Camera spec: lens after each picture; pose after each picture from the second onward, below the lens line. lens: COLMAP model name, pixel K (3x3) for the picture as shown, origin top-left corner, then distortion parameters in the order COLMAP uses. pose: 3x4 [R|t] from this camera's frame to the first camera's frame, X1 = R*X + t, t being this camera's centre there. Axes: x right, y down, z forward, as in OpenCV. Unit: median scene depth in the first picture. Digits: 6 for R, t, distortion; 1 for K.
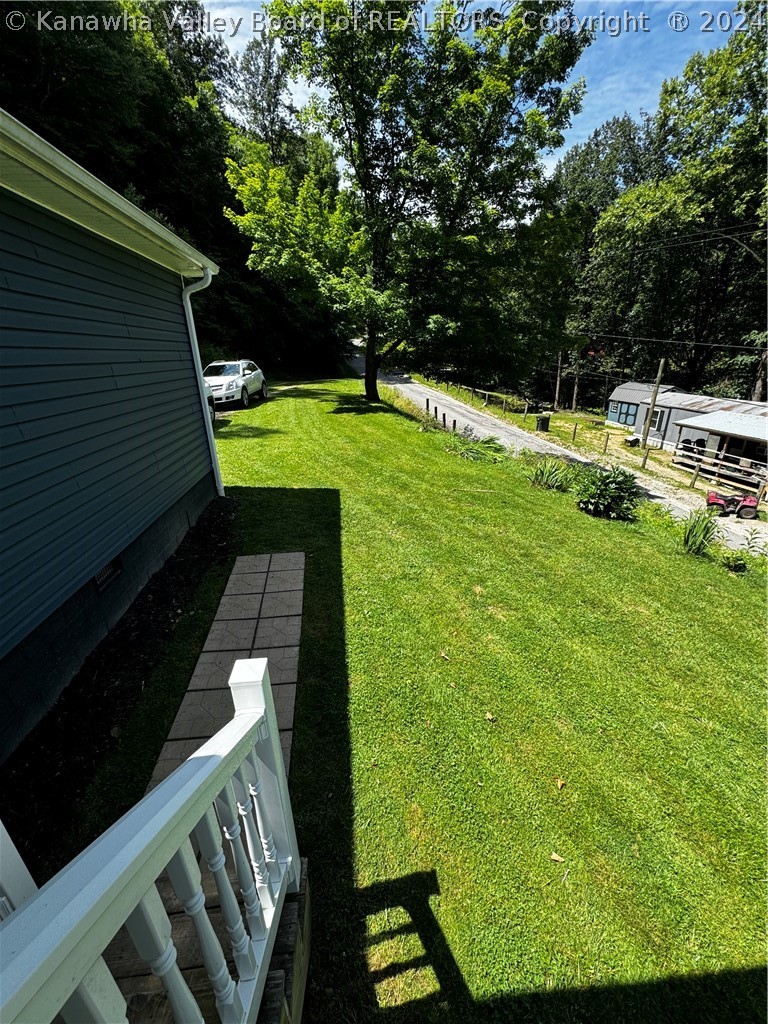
lens RADIAL K [[412.7, 0, 384.0], [0, 412.7, 512.0], [0, 0, 1]] dist [-0.000208, 0.000026]
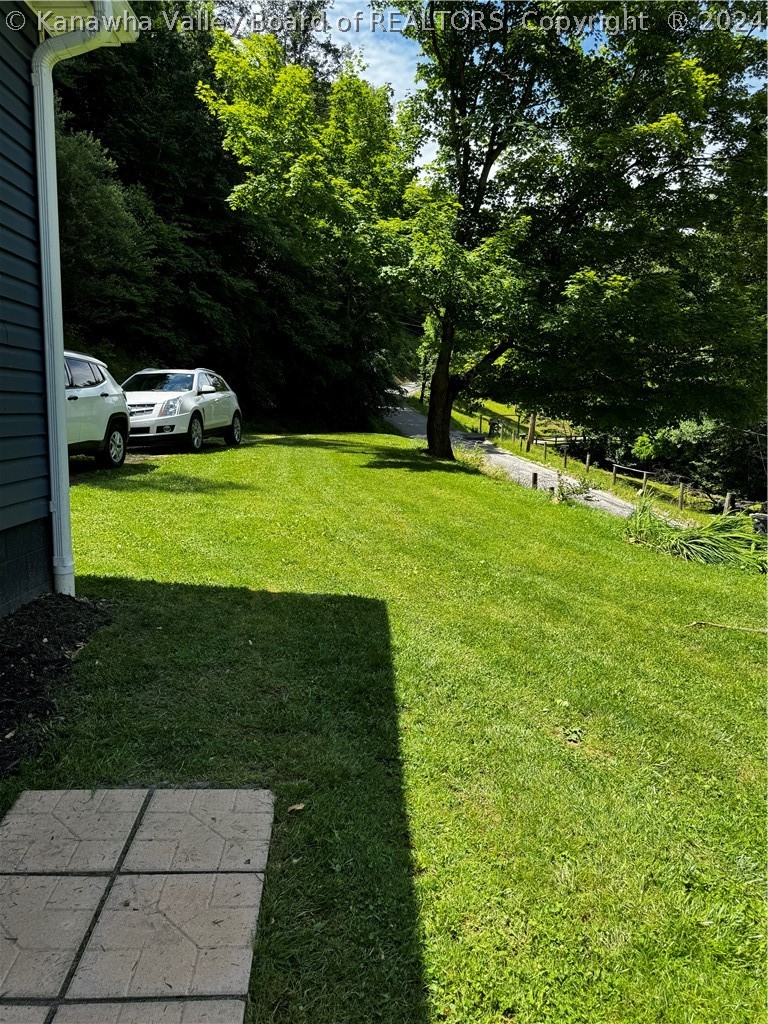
lens RADIAL K [[711.6, 0, 384.0], [0, 711.6, 512.0], [0, 0, 1]] dist [0.128211, -0.187141]
pose [[0.995887, 0.050315, -0.075355, -0.036065], [-0.066617, 0.970304, -0.232533, 0.009854], [0.061417, 0.236597, 0.969665, 0.192038]]
